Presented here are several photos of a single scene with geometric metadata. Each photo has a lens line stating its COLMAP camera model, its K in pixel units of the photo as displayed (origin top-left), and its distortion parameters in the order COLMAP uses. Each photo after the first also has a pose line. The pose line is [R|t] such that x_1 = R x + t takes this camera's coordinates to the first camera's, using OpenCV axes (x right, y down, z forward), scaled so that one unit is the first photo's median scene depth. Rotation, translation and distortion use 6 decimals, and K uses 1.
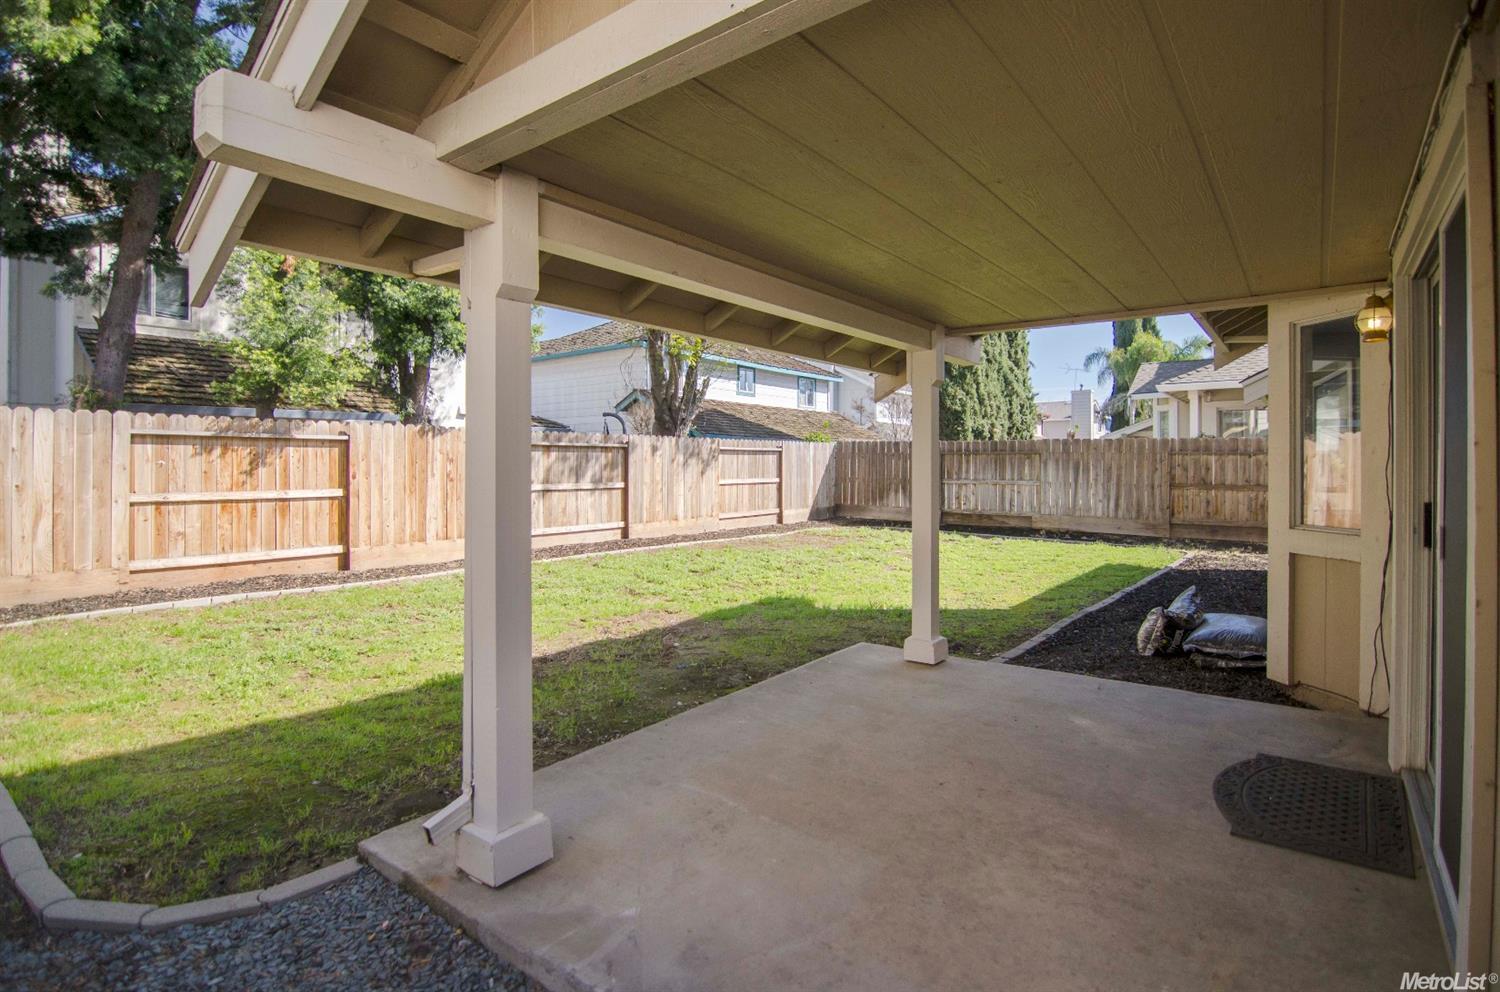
lens RADIAL K [[728.8, 0, 758.9], [0, 728.8, 463.9], [0, 0, 1]] dist [0.002397, -0.002667]
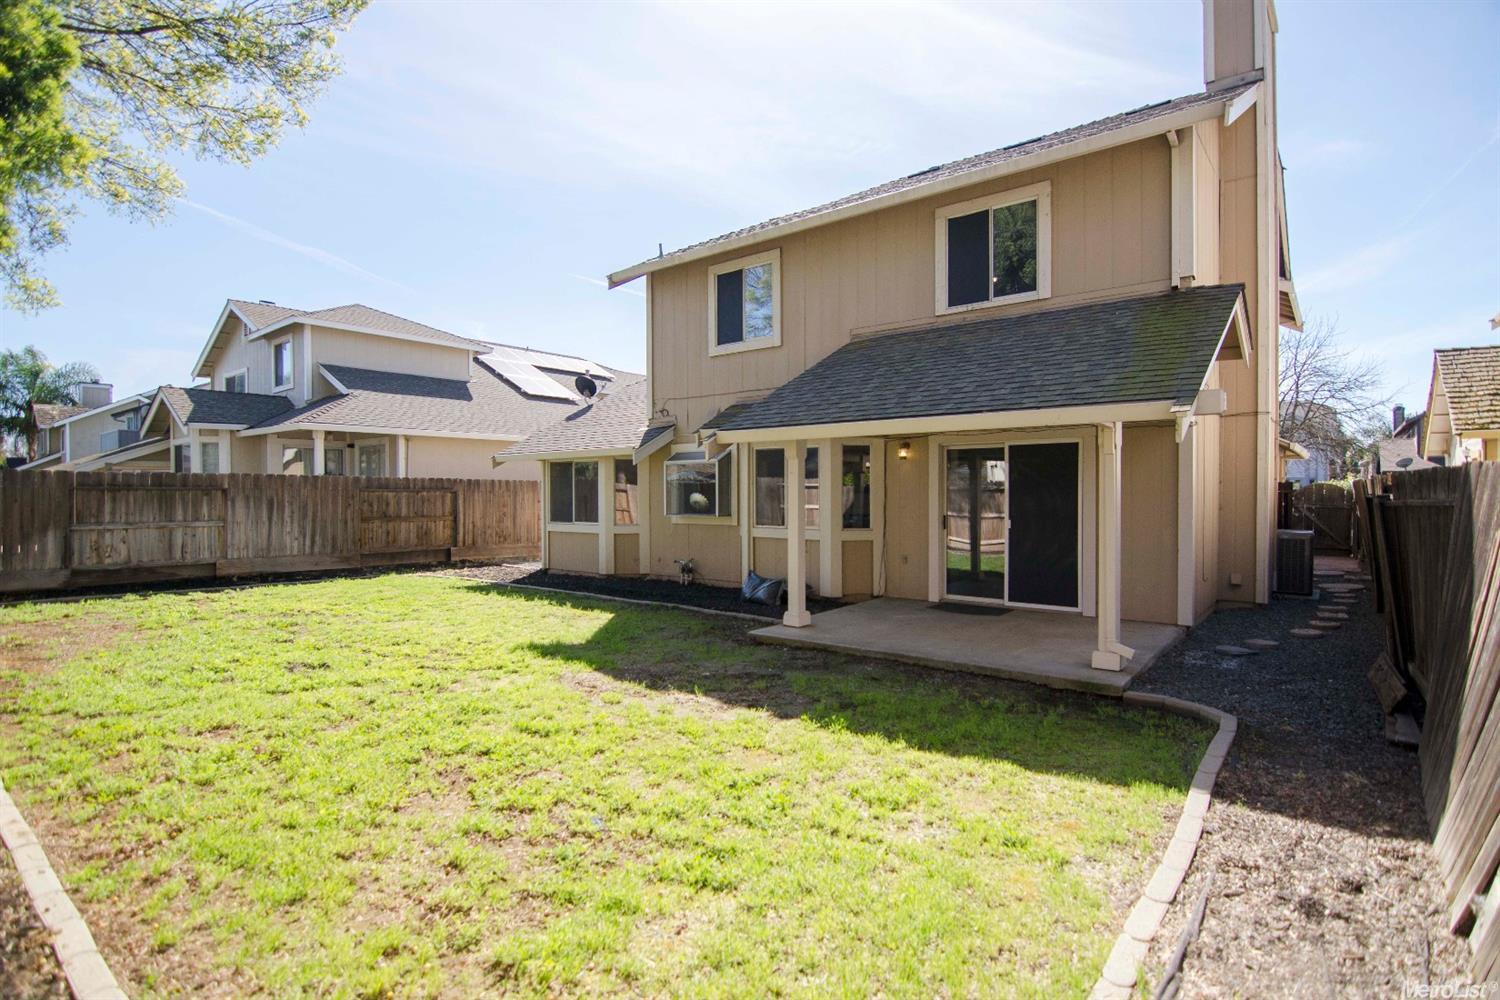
lens RADIAL K [[728.8, 0, 750.3], [0, 728.8, 495.4], [0, 0, 1]] dist [0.002397, -0.002667]
pose [[0.025406, -0.003912, 0.999670, -0.496221], [0.003104, 0.999988, 0.003835, -0.008945], [-0.999672, 0.003005, 0.025418, 0.372453]]
